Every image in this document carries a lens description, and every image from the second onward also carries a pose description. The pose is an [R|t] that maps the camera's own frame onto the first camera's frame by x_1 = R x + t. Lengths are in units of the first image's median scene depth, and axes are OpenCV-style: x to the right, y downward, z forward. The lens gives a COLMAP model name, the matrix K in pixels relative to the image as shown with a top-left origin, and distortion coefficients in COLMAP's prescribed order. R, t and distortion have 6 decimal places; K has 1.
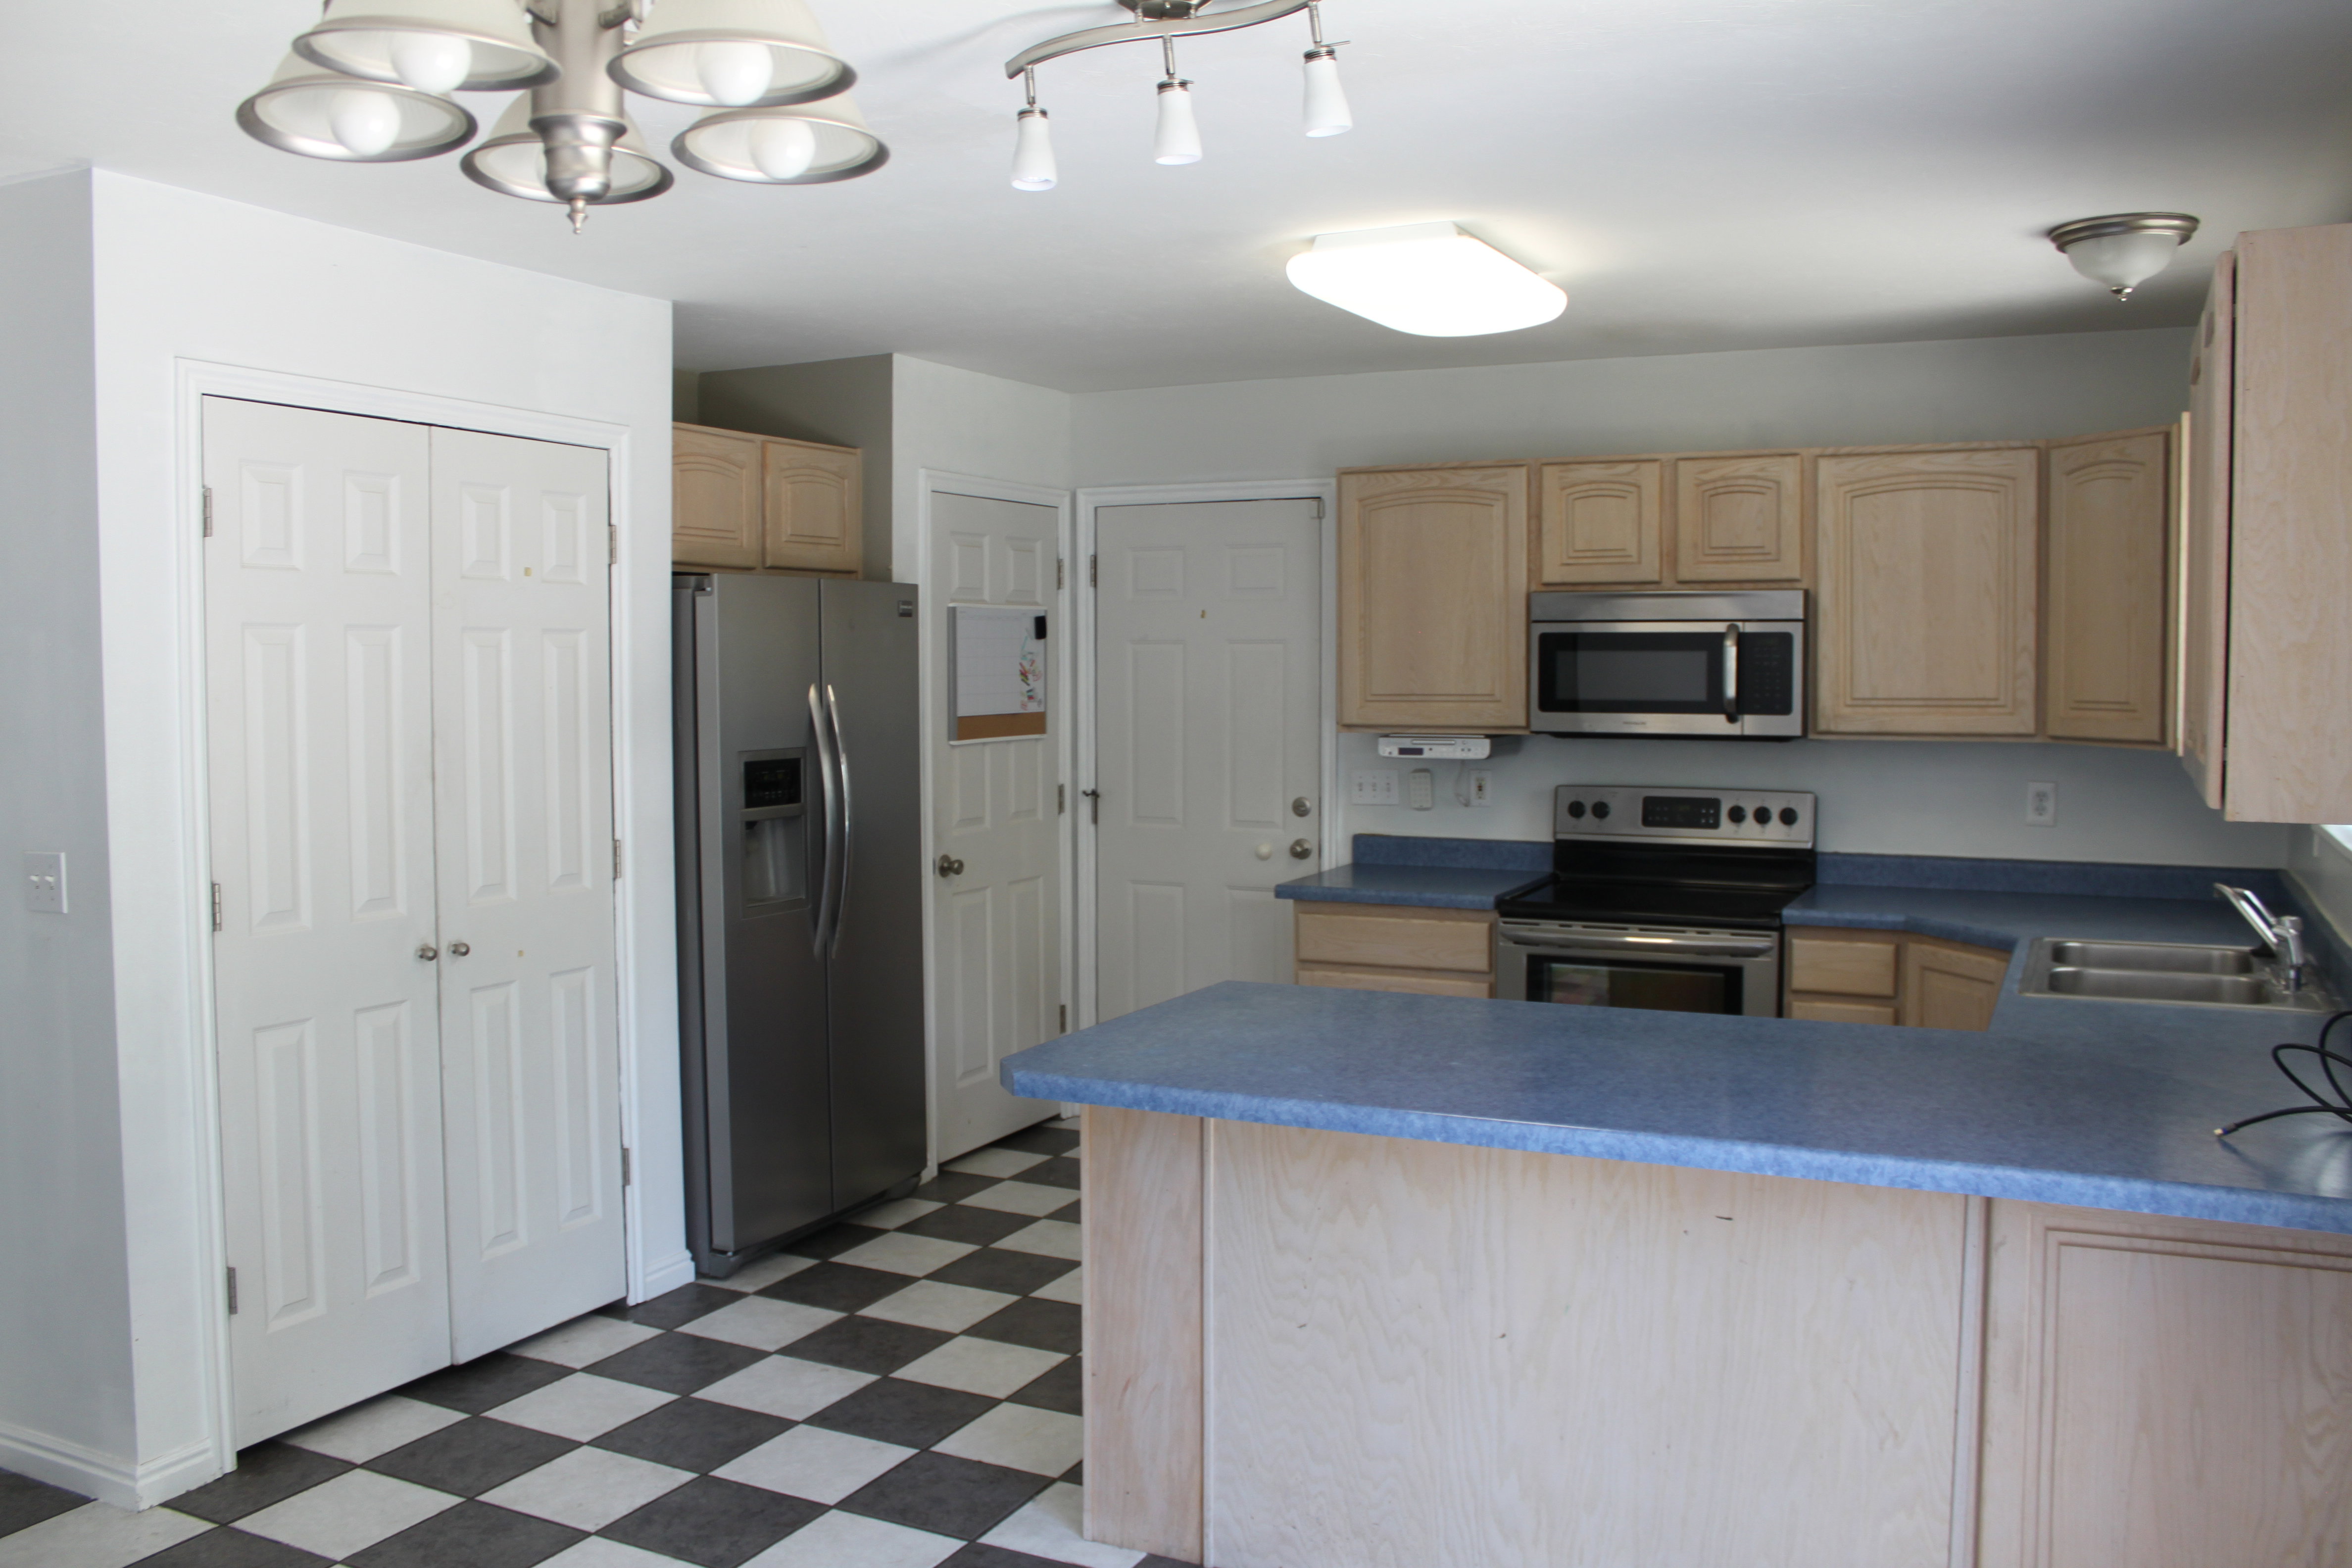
lens RADIAL K [[1966.7, 0, 1171.3], [0, 1966.7, 781.0], [0, 0, 1]] dist [-0.131391, 0.063460]
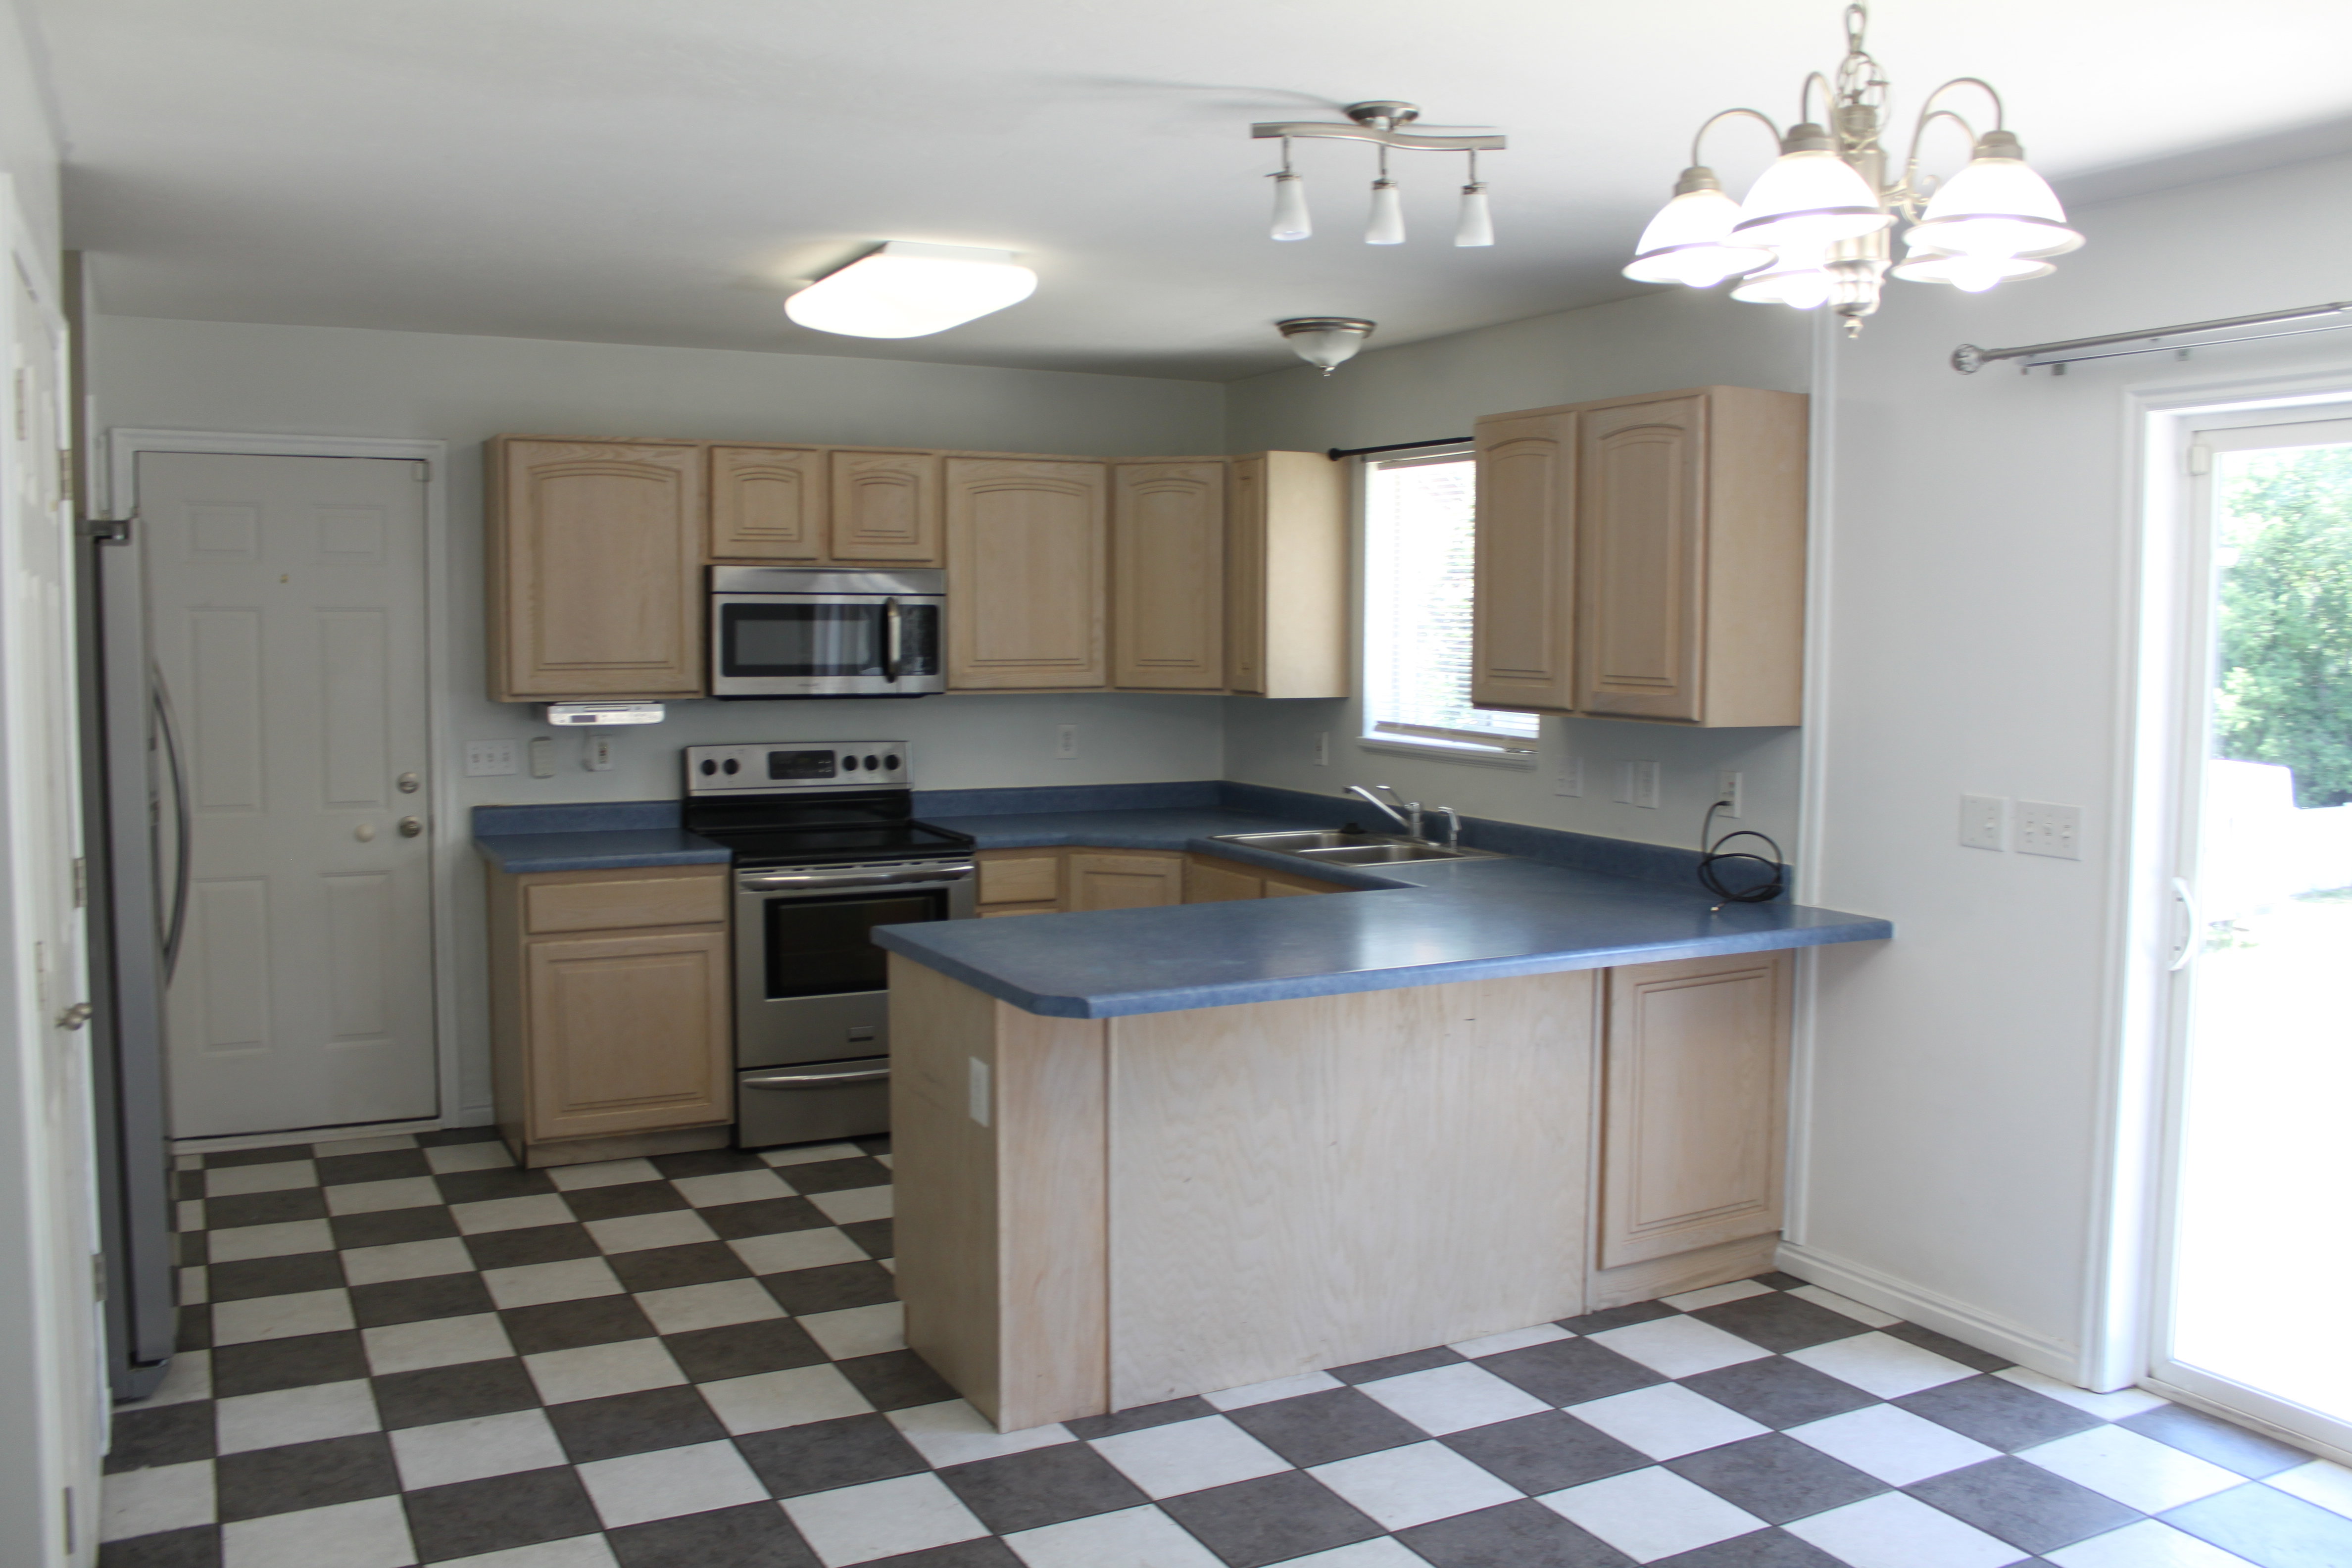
lens RADIAL K [[1966.7, 0, 1164.0], [0, 1966.7, 777.2], [0, 0, 1]] dist [-0.131391, 0.063460]
pose [[0.586713, -0.055749, 0.807874, -0.563975], [0.044131, 0.998346, 0.036843, -0.009522], [-0.808592, 0.014036, 0.588203, 0.181504]]
